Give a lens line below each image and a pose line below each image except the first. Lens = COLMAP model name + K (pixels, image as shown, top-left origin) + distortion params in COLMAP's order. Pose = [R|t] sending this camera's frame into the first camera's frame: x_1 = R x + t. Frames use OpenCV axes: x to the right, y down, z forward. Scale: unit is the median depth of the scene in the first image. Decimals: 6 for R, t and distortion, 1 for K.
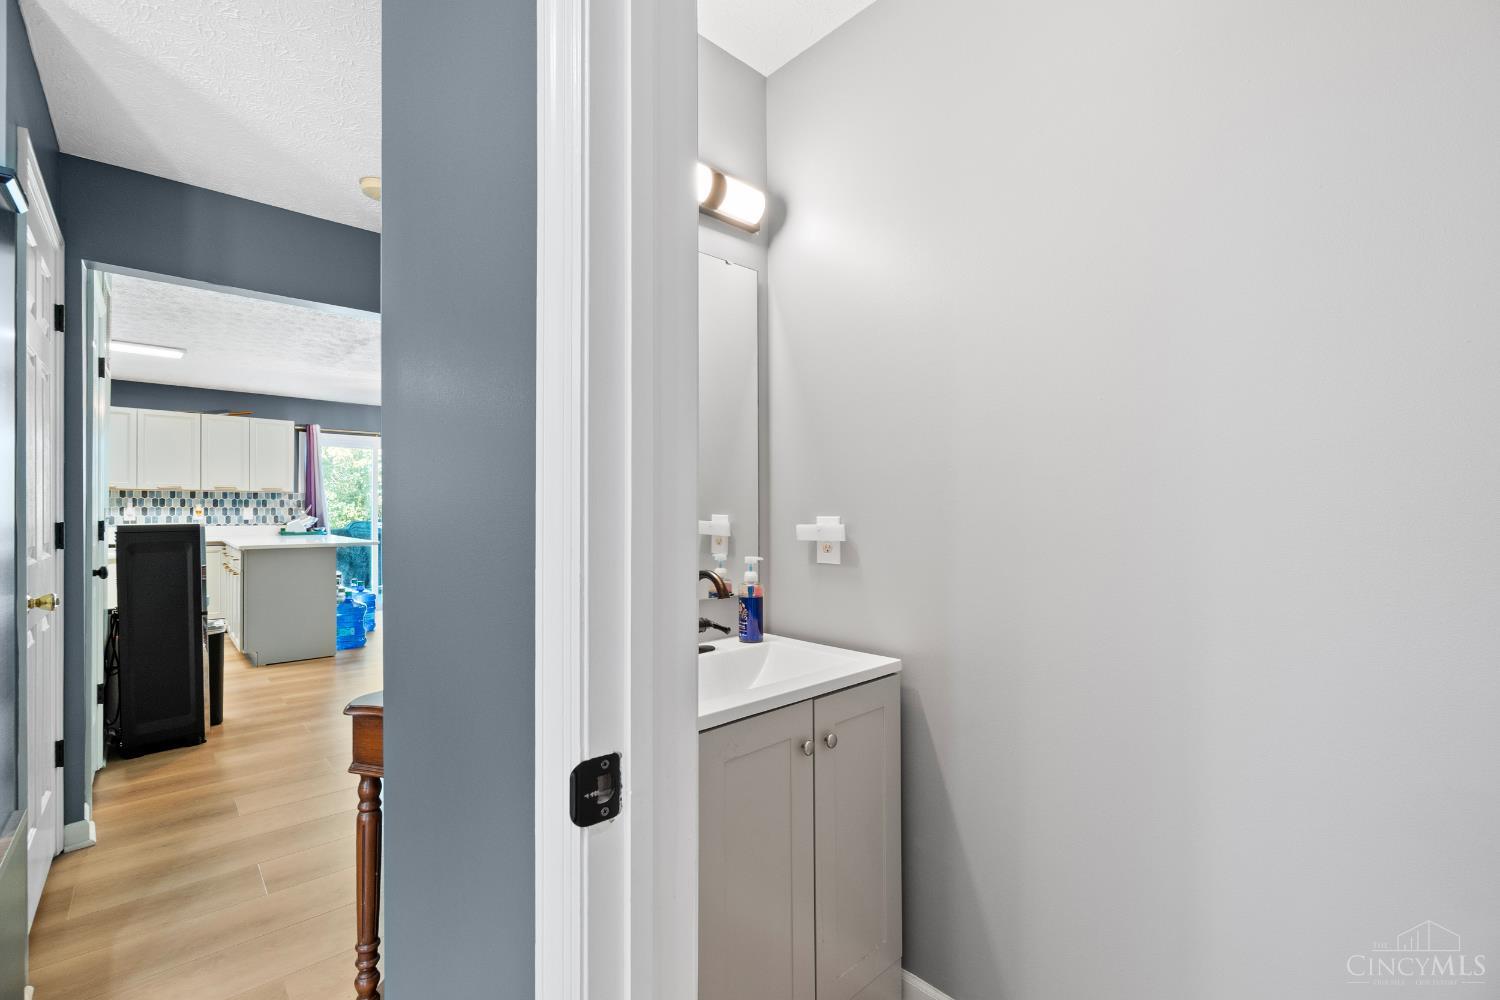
lens RADIAL K [[644.8, 0, 747.0], [0, 644.8, 508.9], [0, 0, 1]] dist [-0.004024, 0.000958]
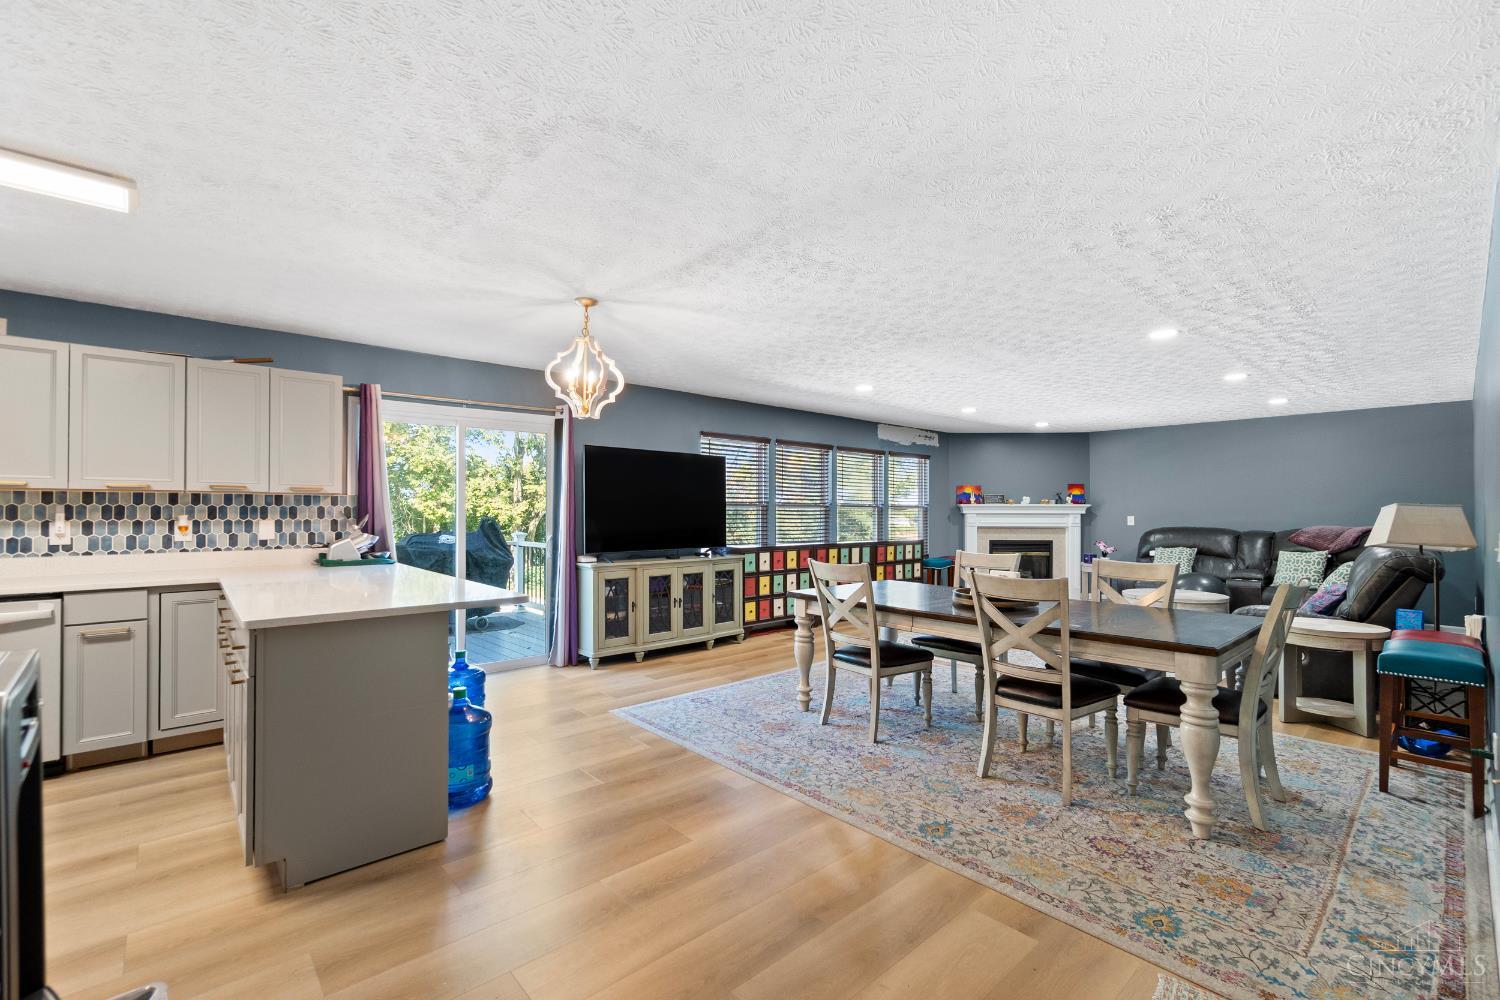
lens RADIAL K [[644.8, 0, 746.3], [0, 644.8, 502.6], [0, 0, 1]] dist [-0.004024, 0.000958]
pose [[0.999817, -0.000491, -0.019150, -0.324461], [0.000280, 0.999939, -0.011032, -0.011714], [0.019154, 0.011025, 0.999756, 0.418694]]
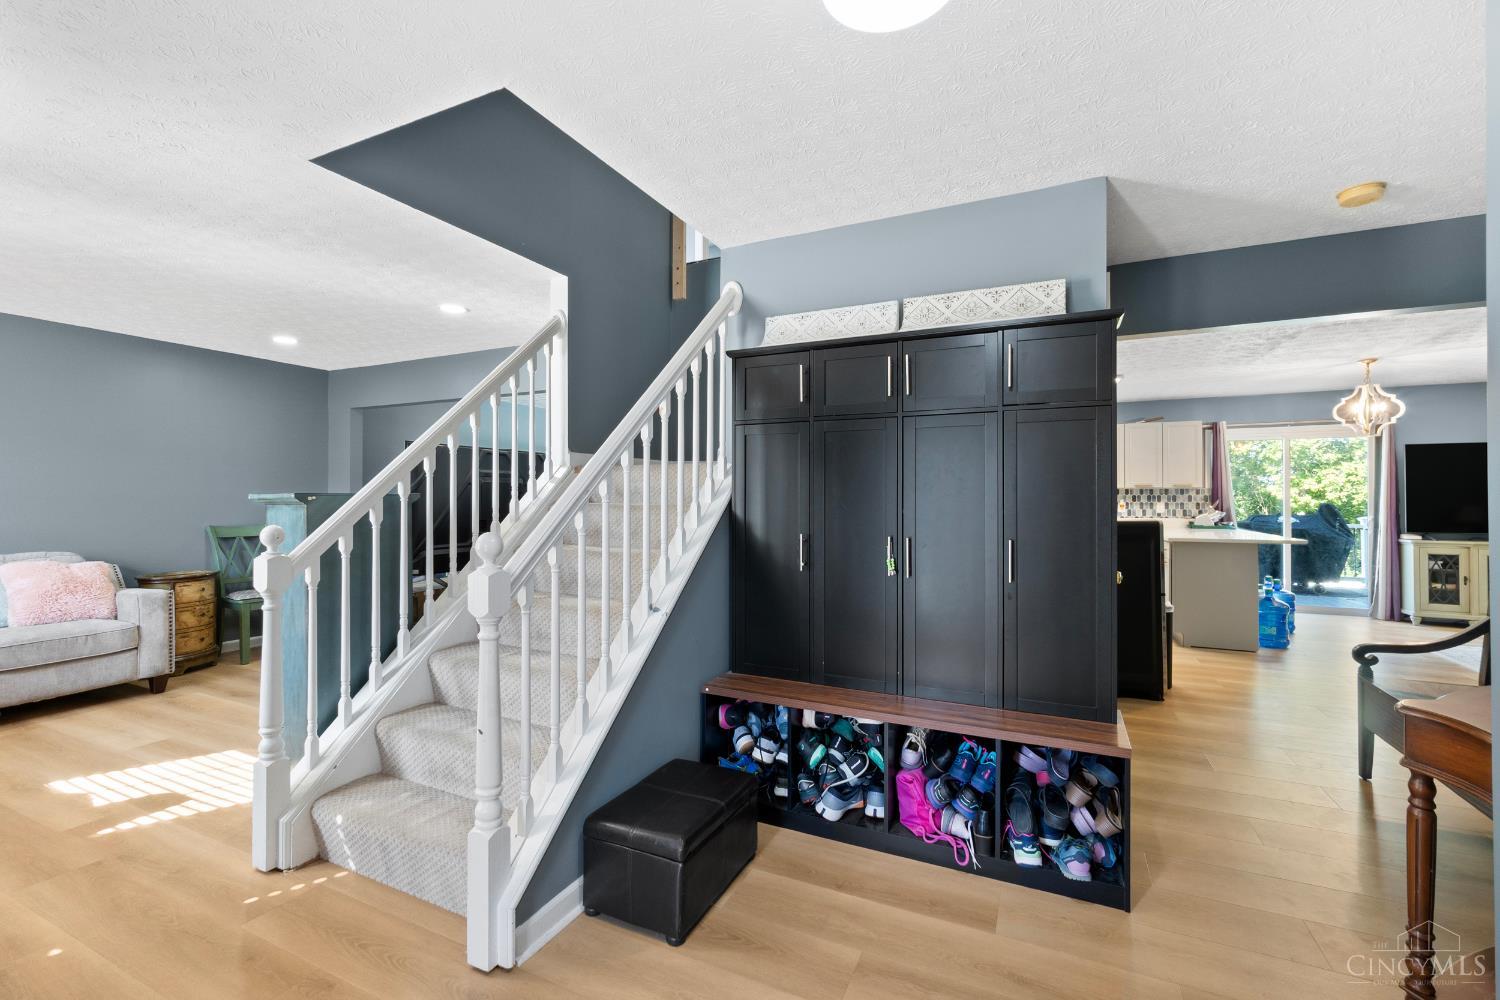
lens RADIAL K [[644.8, 0, 748.0], [0, 644.8, 493.4], [0, 0, 1]] dist [-0.004024, 0.000958]
pose [[0.375279, -0.007241, -0.926884, -0.002780], [0.000871, 0.999972, -0.007459, -0.010044], [0.926912, 0.001992, 0.375275, -0.093408]]
